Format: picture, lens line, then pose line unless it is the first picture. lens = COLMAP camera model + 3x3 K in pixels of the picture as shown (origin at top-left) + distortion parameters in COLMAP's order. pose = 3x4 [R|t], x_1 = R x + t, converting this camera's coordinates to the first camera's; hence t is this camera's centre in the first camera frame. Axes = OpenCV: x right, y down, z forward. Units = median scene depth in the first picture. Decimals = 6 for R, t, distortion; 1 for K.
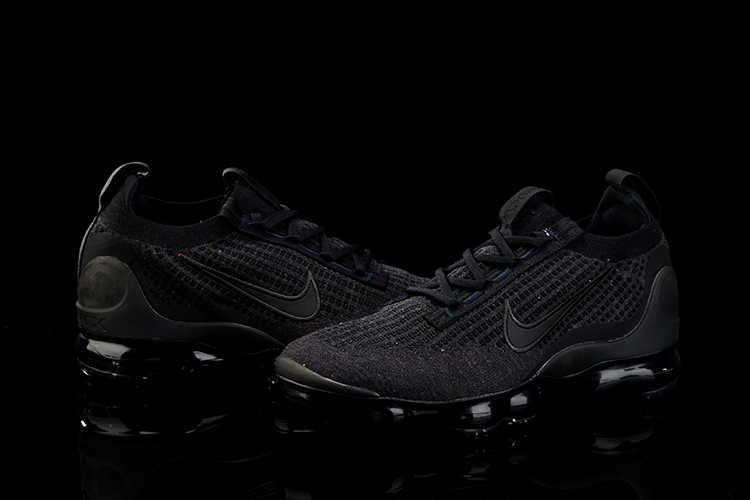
lens RADIAL K [[2128.2, 0, 375.0], [0, 2128.2, 250.0], [0, 0, 1]] dist [0.181079, -0.370501]
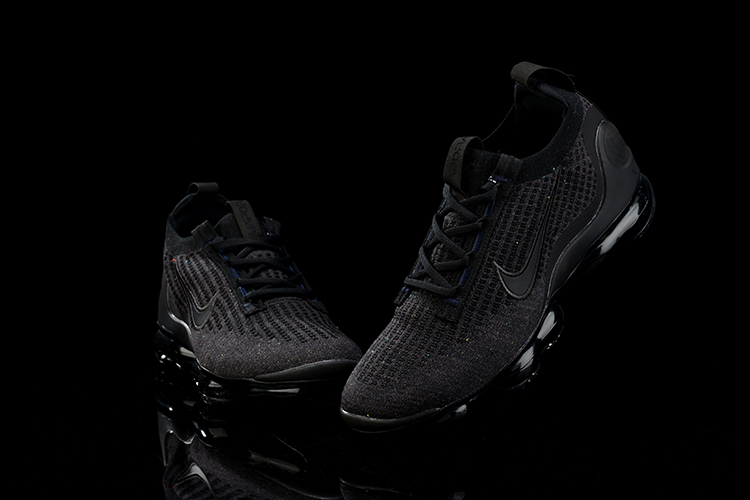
lens RADIAL K [[2128.2, 0, 375.0], [0, 2128.2, 250.0], [0, 0, 1]] dist [0.181079, -0.370501]
pose [[0.865714, -0.492606, -0.088766, 0.107284], [0.492679, 0.807305, 0.324849, -0.359773], [-0.088361, -0.324959, 0.941591, -0.022246]]
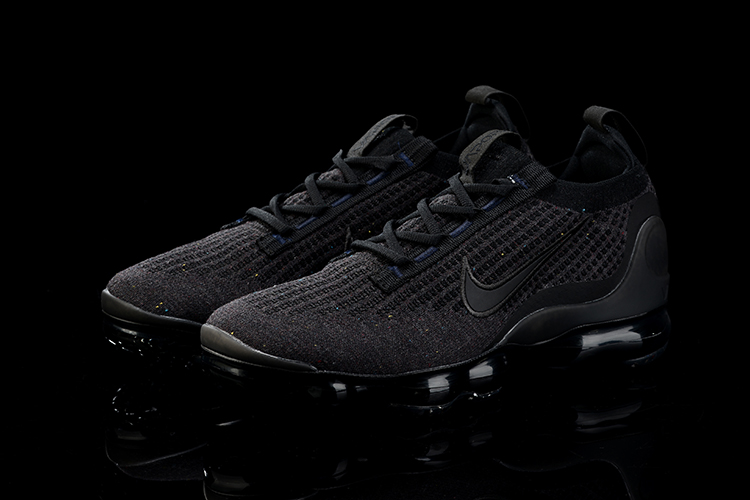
lens RADIAL K [[2128.2, 0, 375.0], [0, 2128.2, 250.0], [0, 0, 1]] dist [0.181079, -0.370501]
pose [[0.999675, -0.010541, -0.023197, 0.044400], [0.011089, 0.999659, 0.023659, -0.000508], [0.022940, -0.023909, 0.999451, 0.126540]]
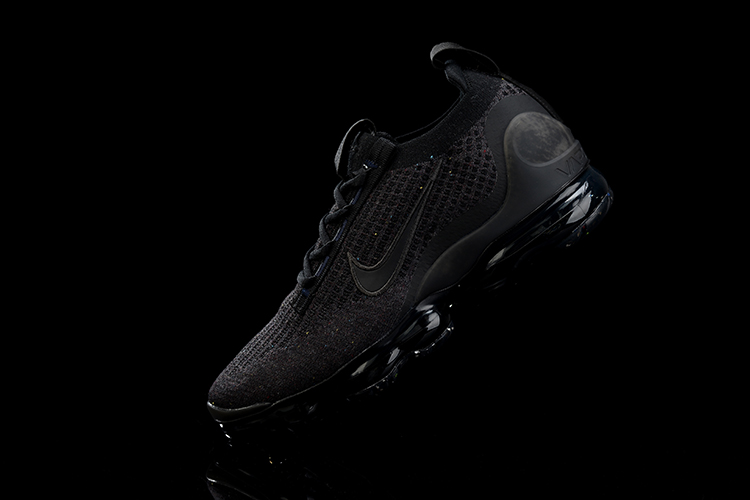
lens RADIAL K [[2128.2, 0, 375.0], [0, 2128.2, 250.0], [0, 0, 1]] dist [0.181079, -0.370501]
pose [[0.706380, -0.437589, -0.556366, 0.617393], [0.508496, 0.860499, -0.031191, 0.058820], [0.492401, -0.260877, 0.830352, 0.169940]]
